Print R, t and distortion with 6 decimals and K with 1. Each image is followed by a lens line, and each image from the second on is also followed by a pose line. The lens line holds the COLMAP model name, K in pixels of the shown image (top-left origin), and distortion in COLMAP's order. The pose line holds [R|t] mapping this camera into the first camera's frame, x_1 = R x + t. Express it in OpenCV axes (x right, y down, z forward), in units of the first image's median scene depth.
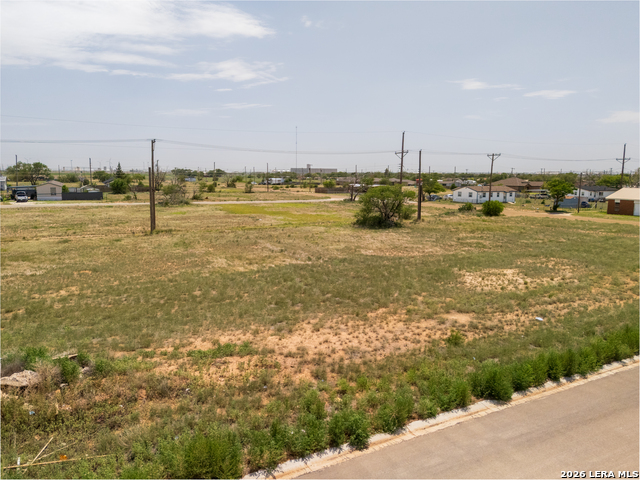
lens RADIAL K [[469.8, 0, 318.8], [0, 469.8, 237.1], [0, 0, 1]] dist [0.079072, -0.072187]
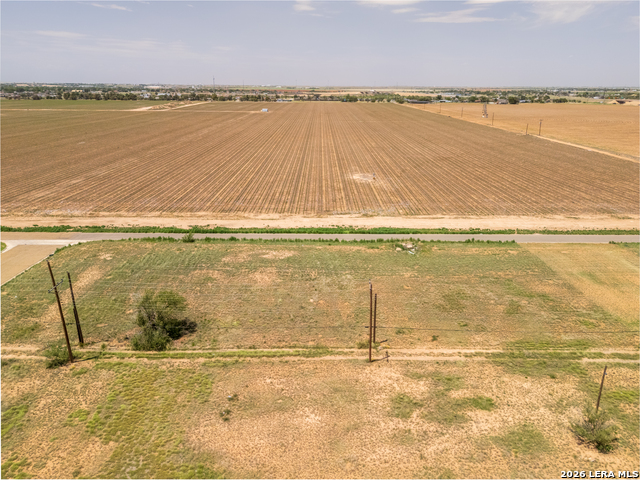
lens RADIAL K [[469.8, 0, 319.1], [0, 469.8, 237.5], [0, 0, 1]] dist [0.079072, -0.072187]
pose [[-0.874158, -0.161899, 0.457860, -0.540470], [0.053778, 0.904726, 0.422585, -0.563245], [-0.482654, 0.394029, -0.782167, 1.397988]]
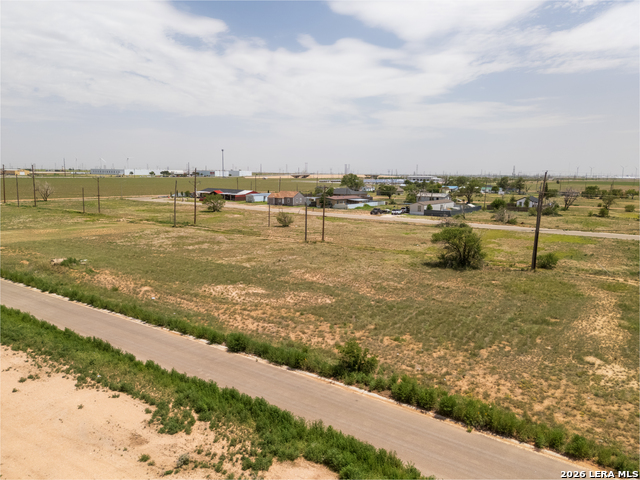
lens RADIAL K [[469.8, 0, 319.8], [0, 469.8, 240.4], [0, 0, 1]] dist [0.079072, -0.072187]
pose [[0.439492, 0.125952, -0.889372, 0.834135], [-0.132797, 0.988351, 0.074347, -0.105648], [0.888376, 0.085431, 0.451098, 0.221565]]
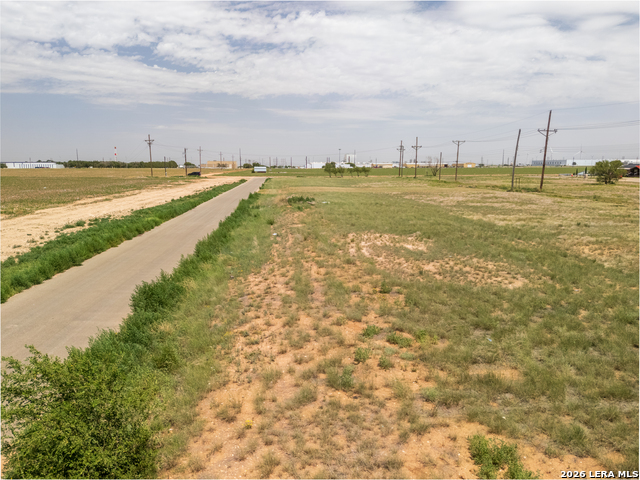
lens RADIAL K [[469.8, 0, 319.6], [0, 469.8, 247.1], [0, 0, 1]] dist [0.079072, -0.072187]
pose [[-0.410576, 0.147638, -0.899795, 0.532780], [-0.128273, 0.967640, 0.217301, -0.035155], [0.902759, 0.204638, -0.378351, 0.530503]]
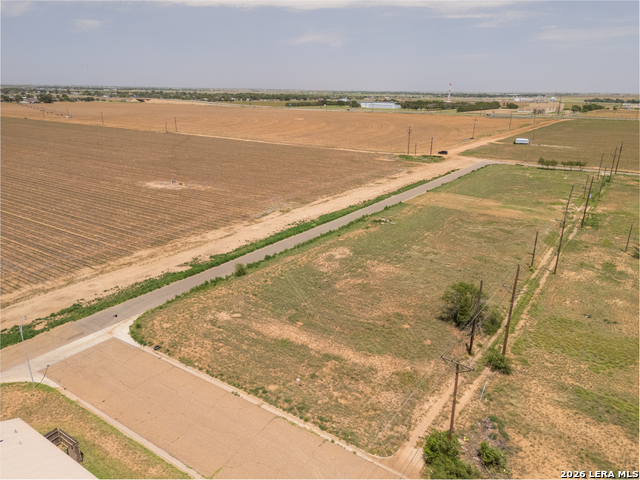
lens RADIAL K [[469.8, 0, 318.6], [0, 469.8, 240.1], [0, 0, 1]] dist [0.079072, -0.072187]
pose [[-0.893348, 0.117522, -0.433727, 0.807421], [-0.082448, 0.905945, 0.415291, -0.559226], [0.441738, 0.406759, -0.799634, 1.482278]]
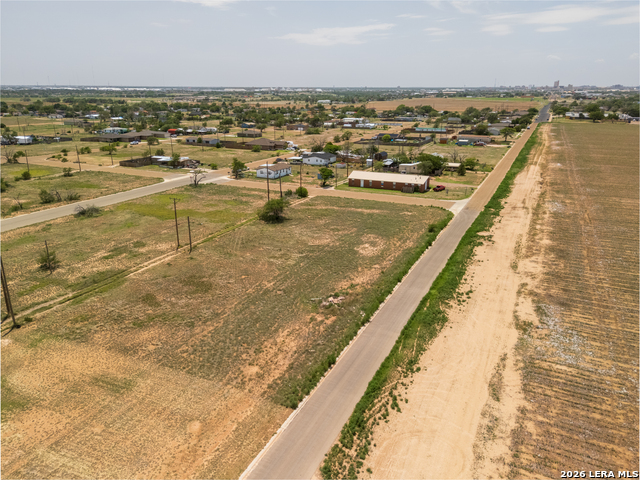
lens RADIAL K [[469.8, 0, 318.4], [0, 469.8, 241.2], [0, 0, 1]] dist [0.079072, -0.072187]
pose [[0.814876, -0.186515, 0.548808, -0.713483], [0.084695, 0.974966, 0.205591, -0.284547], [-0.573414, -0.121050, 0.810273, -0.607358]]
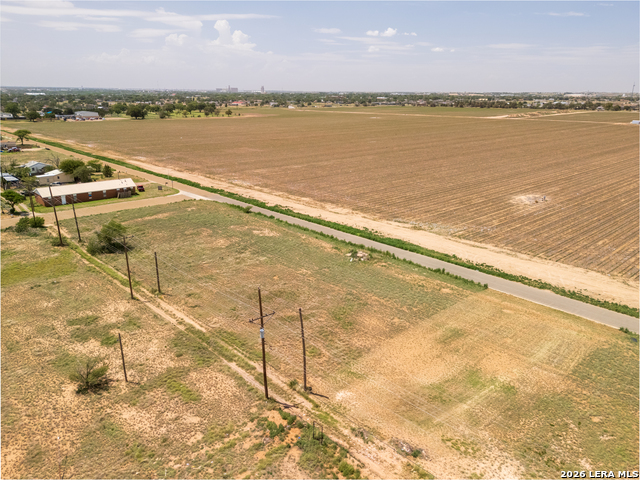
lens RADIAL K [[469.8, 0, 320.2], [0, 469.8, 241.3], [0, 0, 1]] dist [0.079072, -0.072187]
pose [[-0.246061, -0.305489, 0.919853, -1.341131], [0.122145, 0.931693, 0.342095, -0.454122], [-0.961527, 0.196532, -0.191939, 0.563437]]
